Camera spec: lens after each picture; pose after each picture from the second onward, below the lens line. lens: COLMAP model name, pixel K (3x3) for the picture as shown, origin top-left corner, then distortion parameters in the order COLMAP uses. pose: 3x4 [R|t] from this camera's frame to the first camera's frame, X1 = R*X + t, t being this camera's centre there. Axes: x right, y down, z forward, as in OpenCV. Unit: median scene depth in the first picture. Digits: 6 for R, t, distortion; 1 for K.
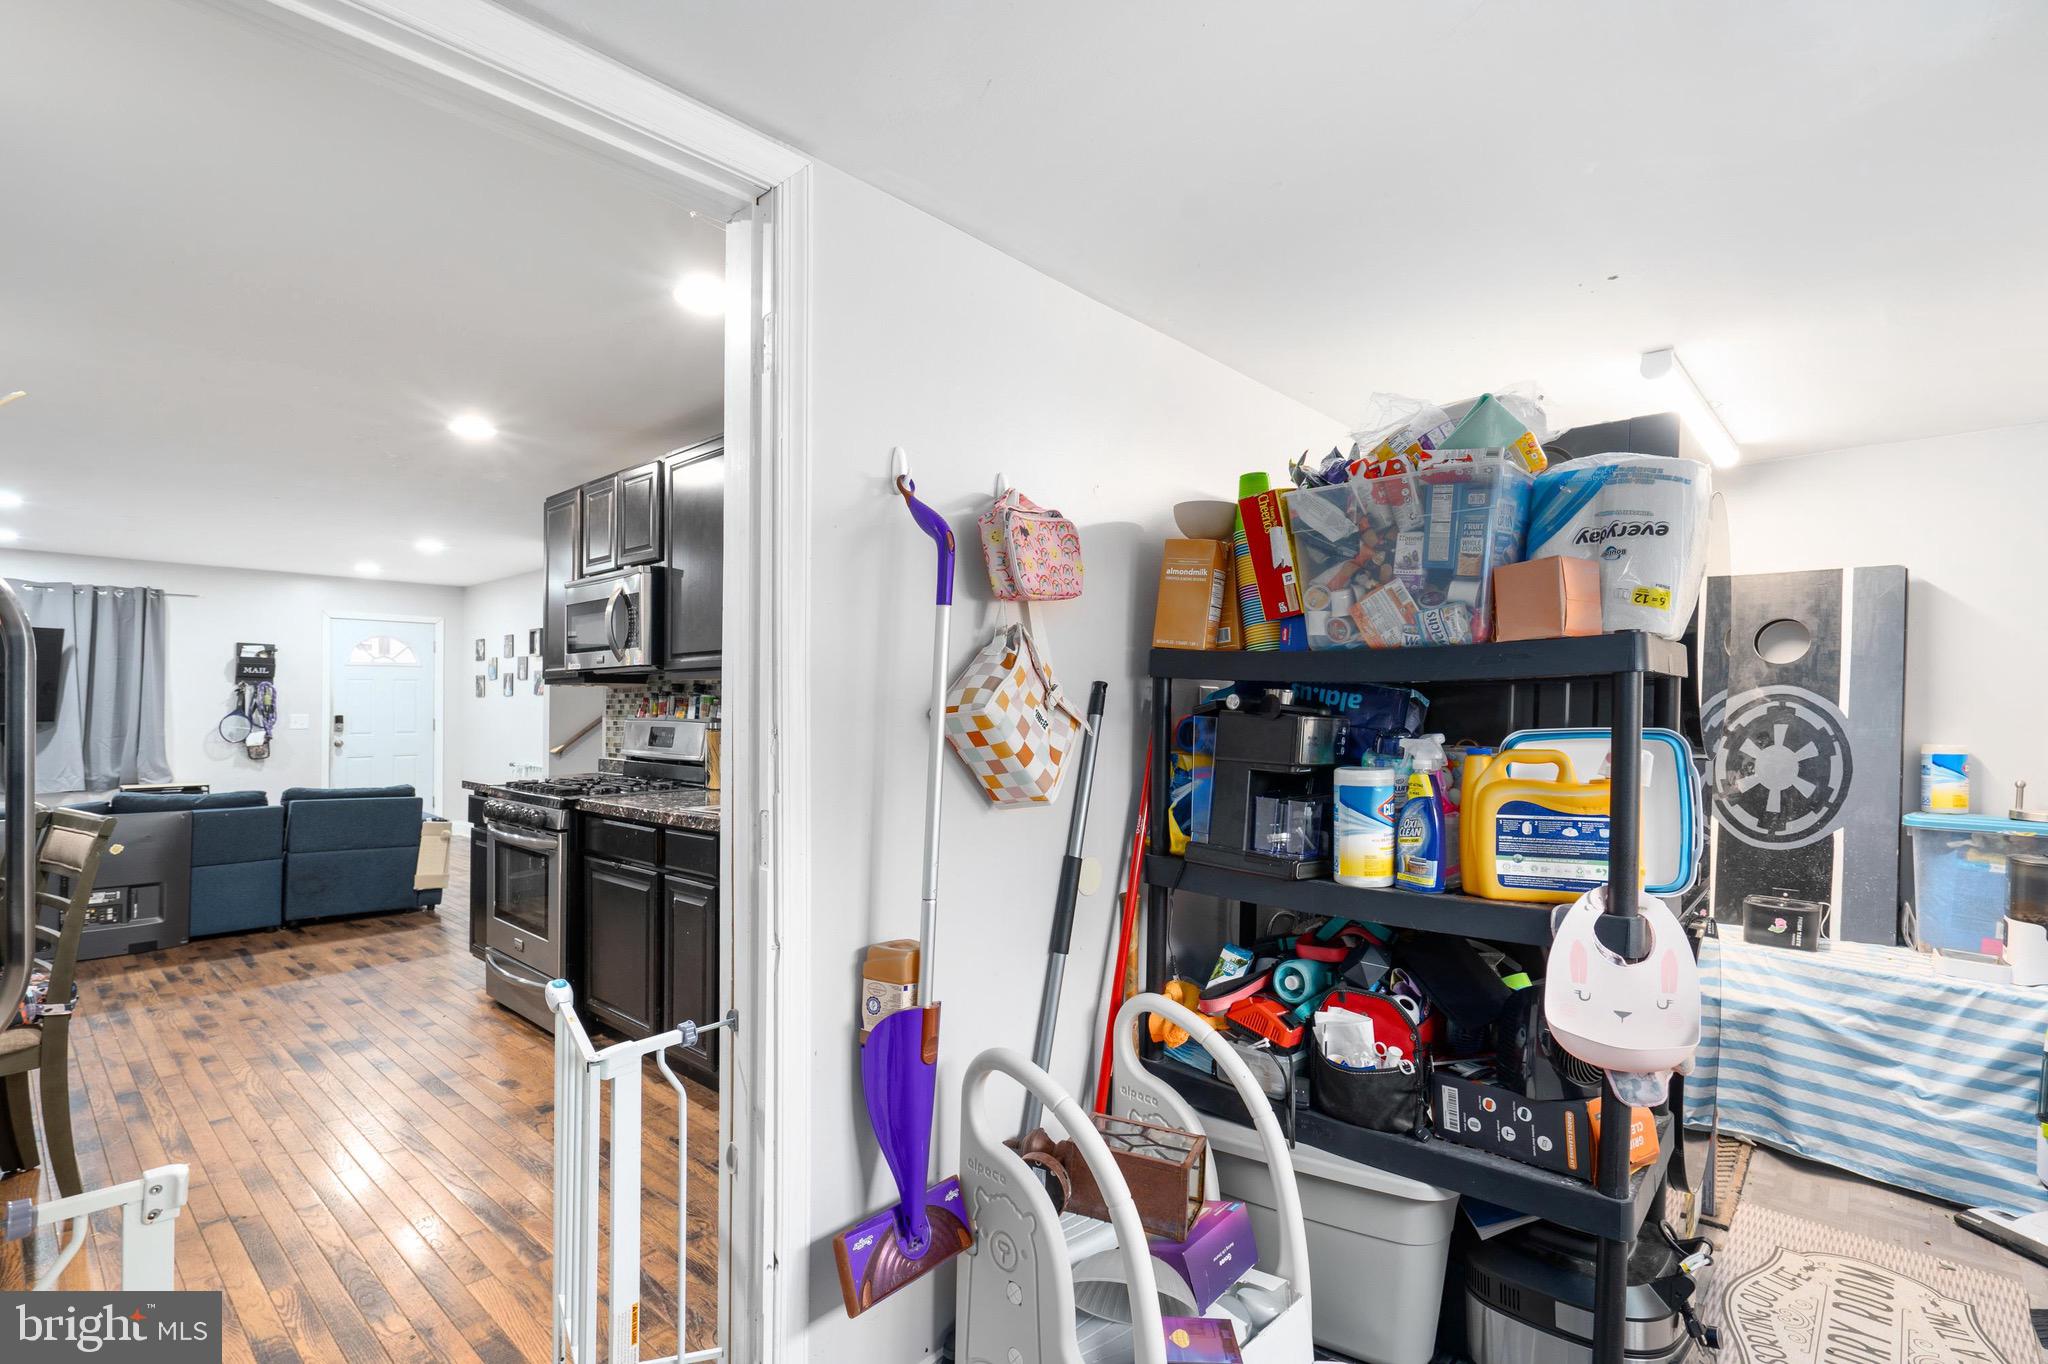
lens RADIAL K [[939.4, 0, 1056.4], [0, 939.4, 693.3], [0, 0, 1]] dist [-0.000279, -0.001896]
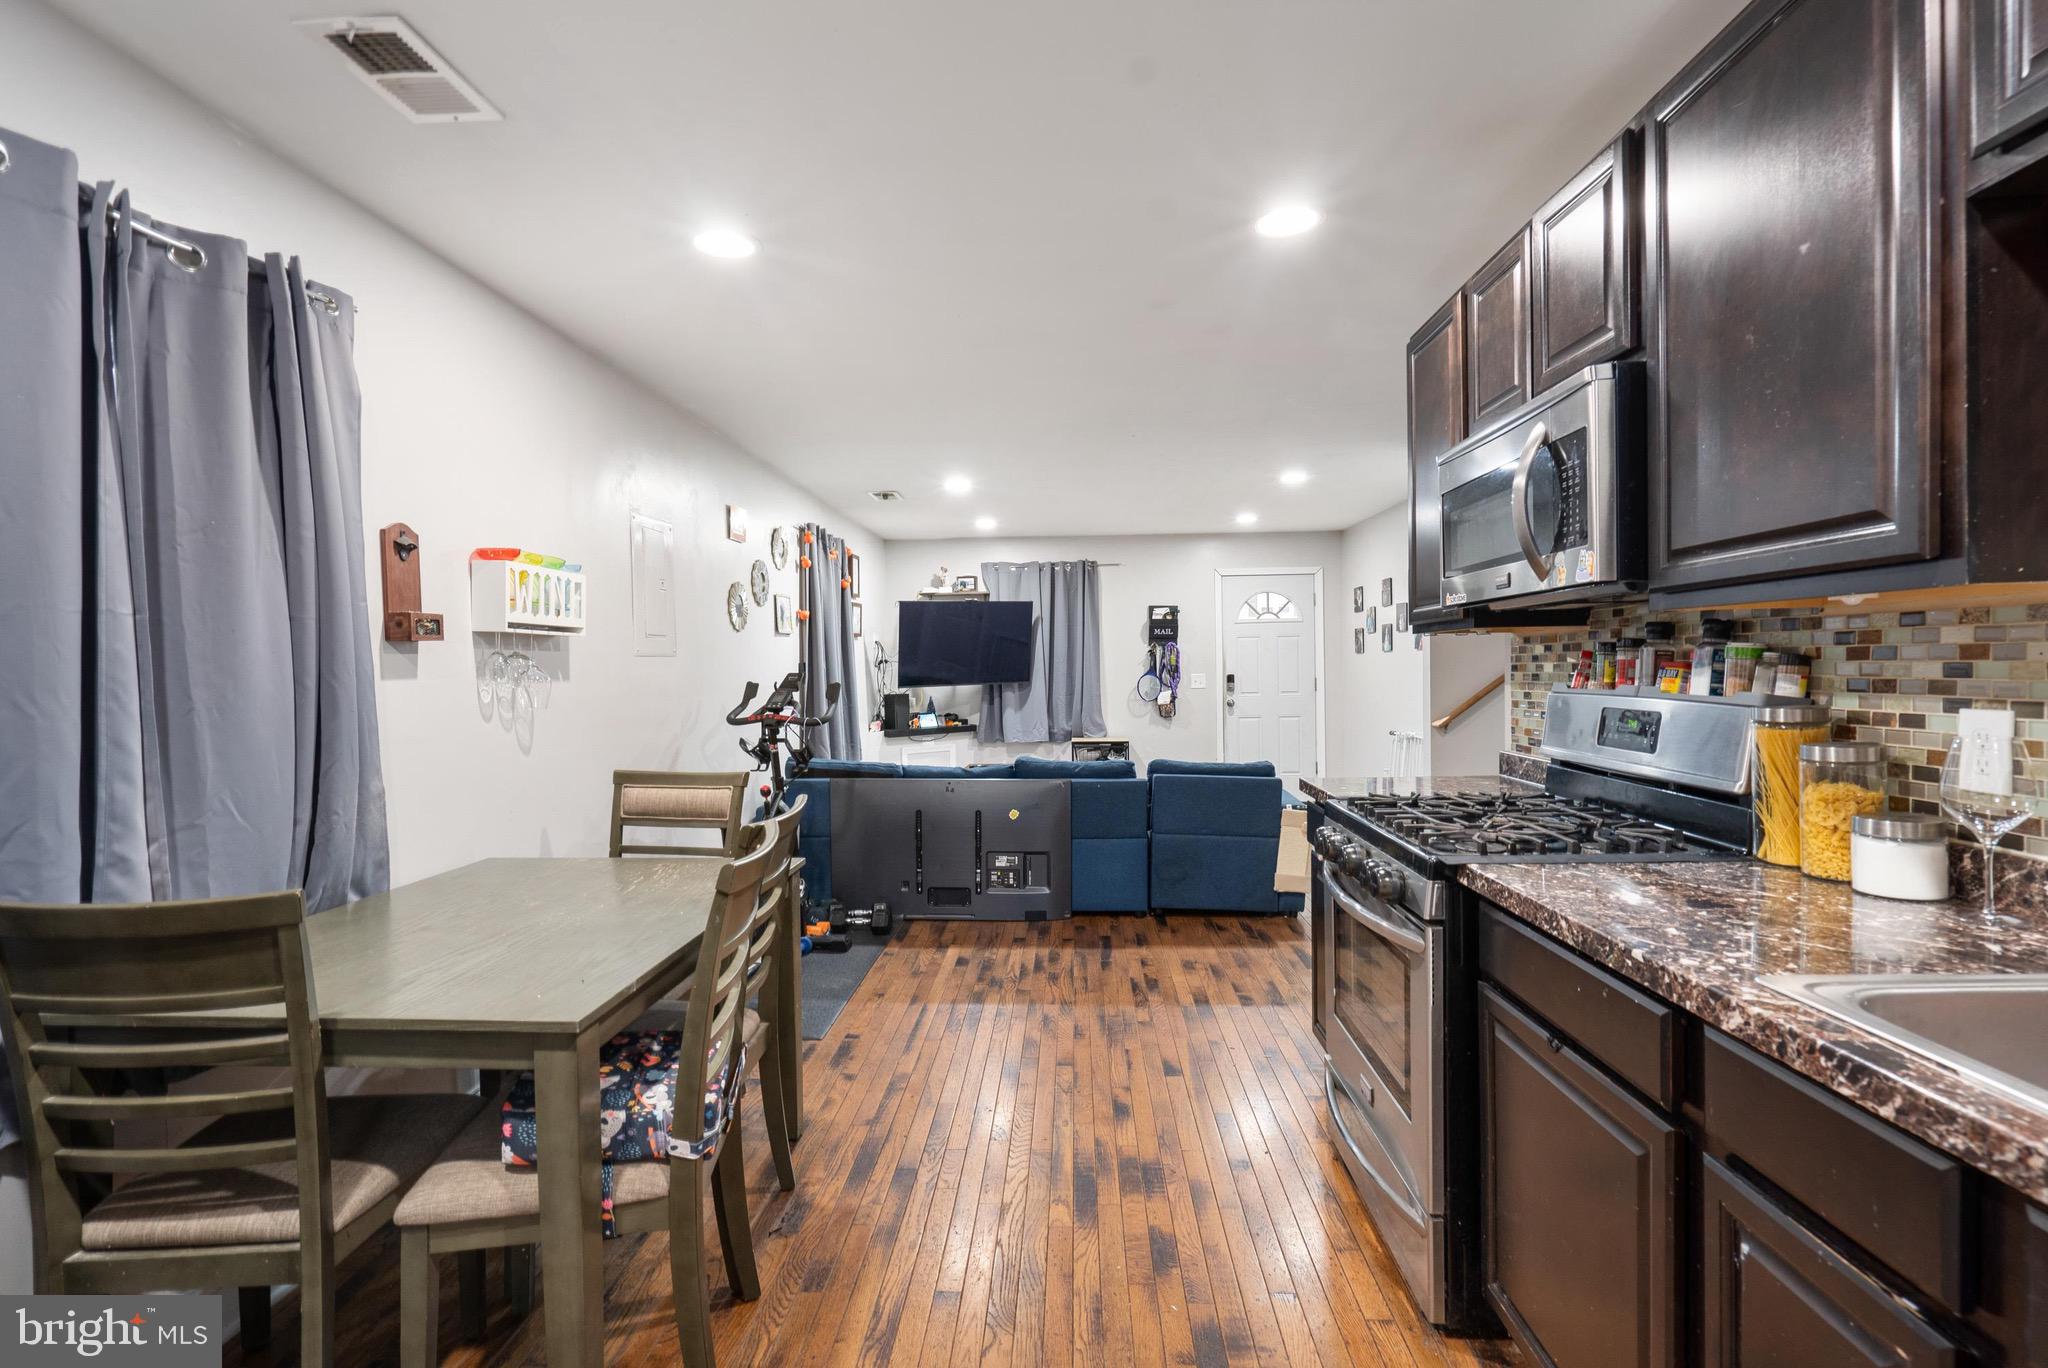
lens RADIAL K [[952.6, 0, 1032.4], [0, 952.6, 681.4], [0, 0, 1]] dist [-0.000550, 0.001107]
pose [[0.619160, 0.003894, -0.785255, -0.165717], [0.026084, 0.999334, 0.025523, -0.000147], [0.784832, -0.036286, 0.618646, 0.332953]]
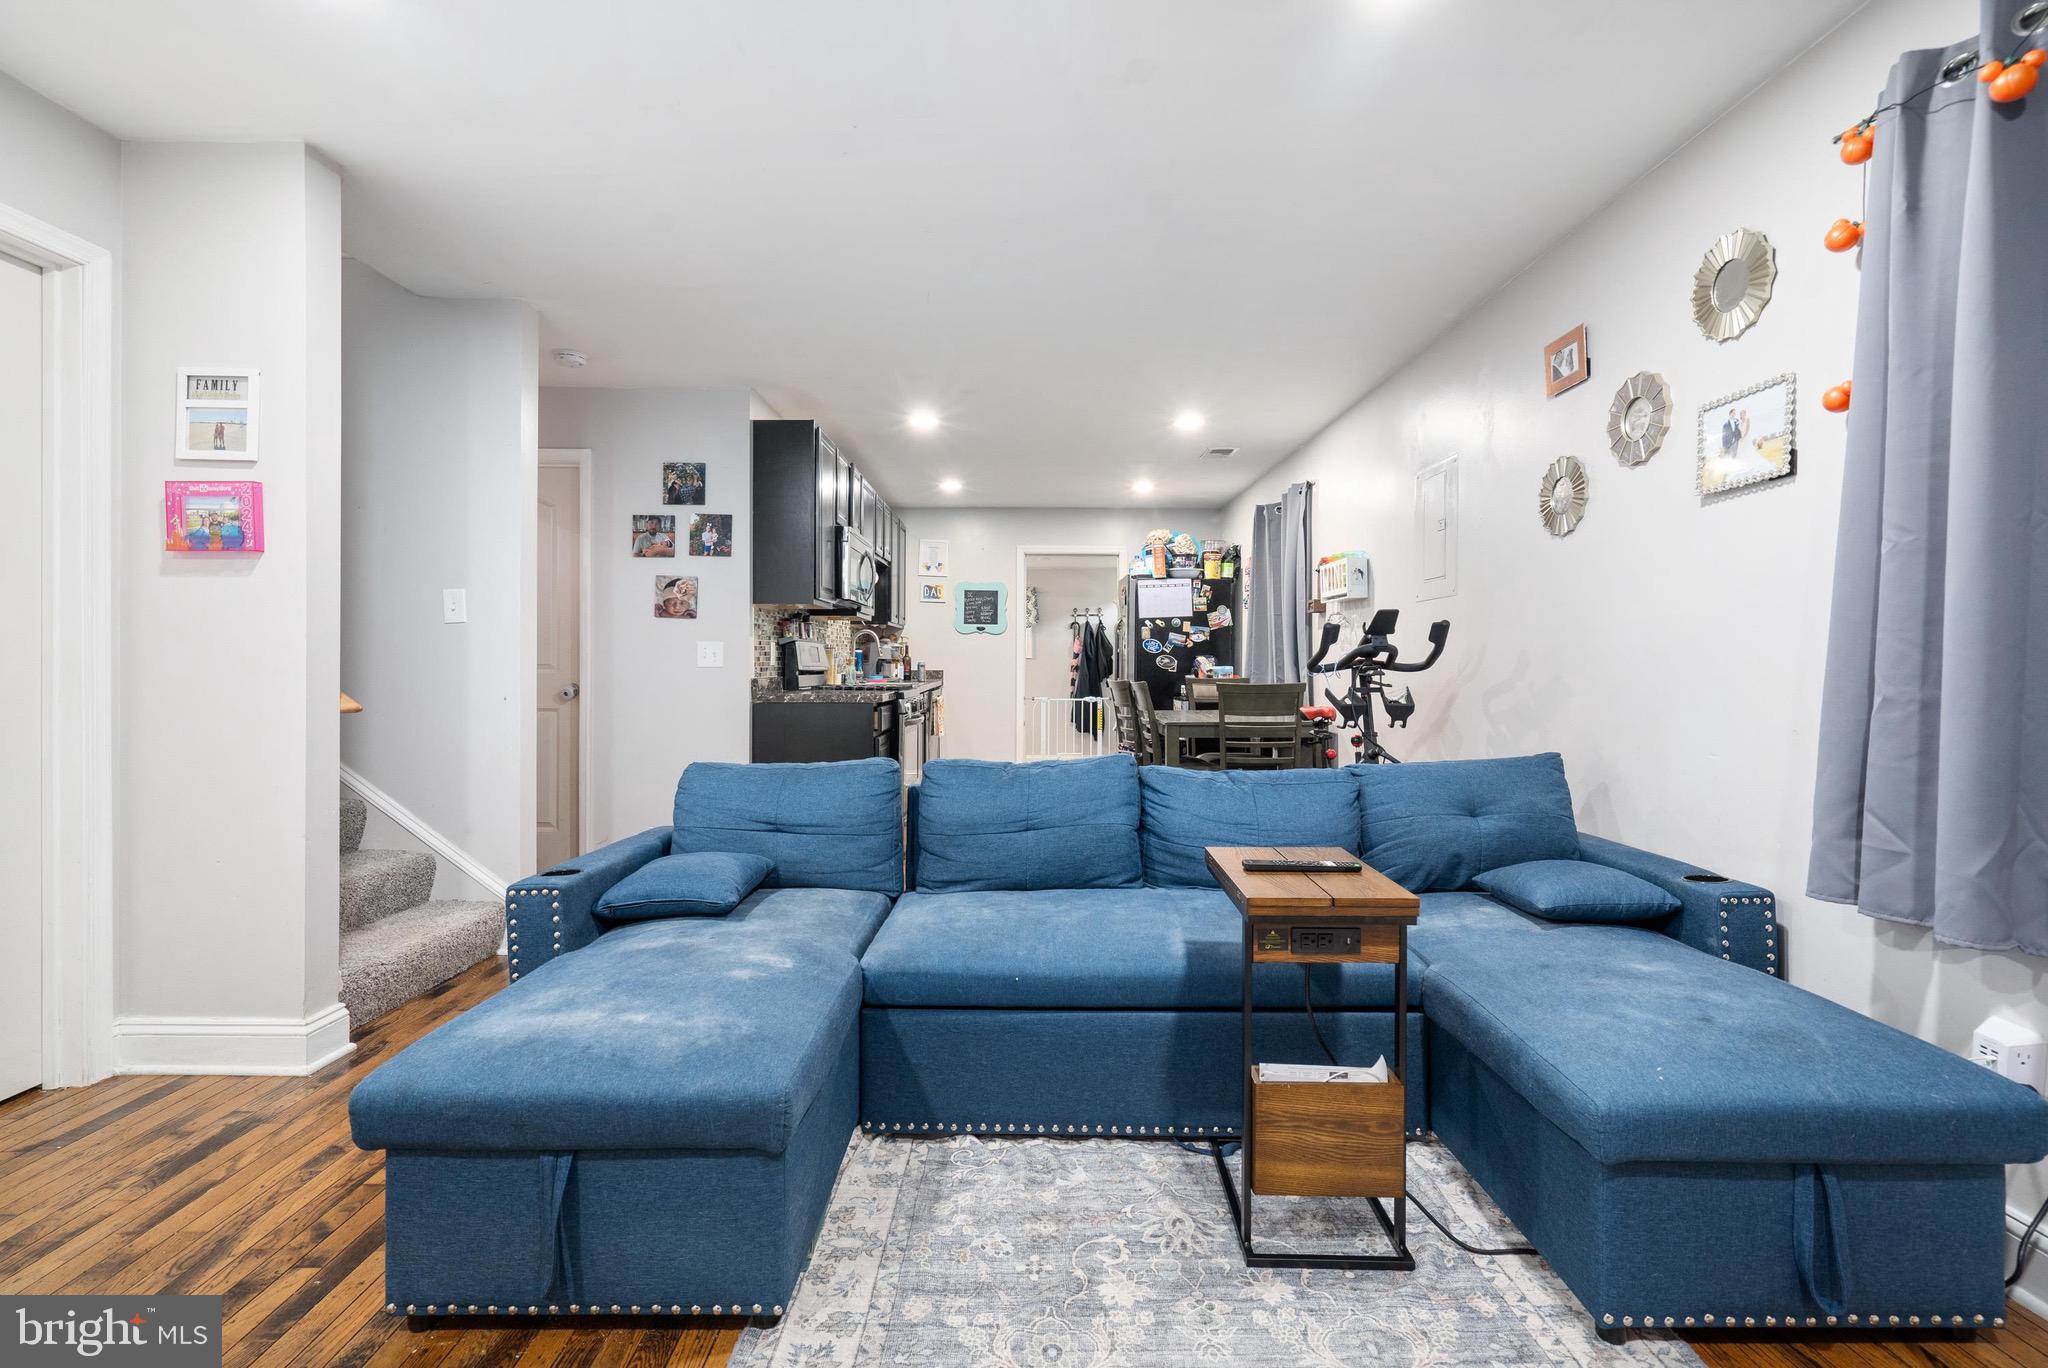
lens RADIAL K [[936.7, 0, 1029.7], [0, 936.7, 665.8], [0, 0, 1]] dist [-0.004783, 0.000941]
pose [[-0.660230, -0.002312, 0.751060, -1.206865], [-0.013084, 0.999879, -0.008423, 0.052086], [-0.750949, -0.015388, -0.660181, 1.234819]]
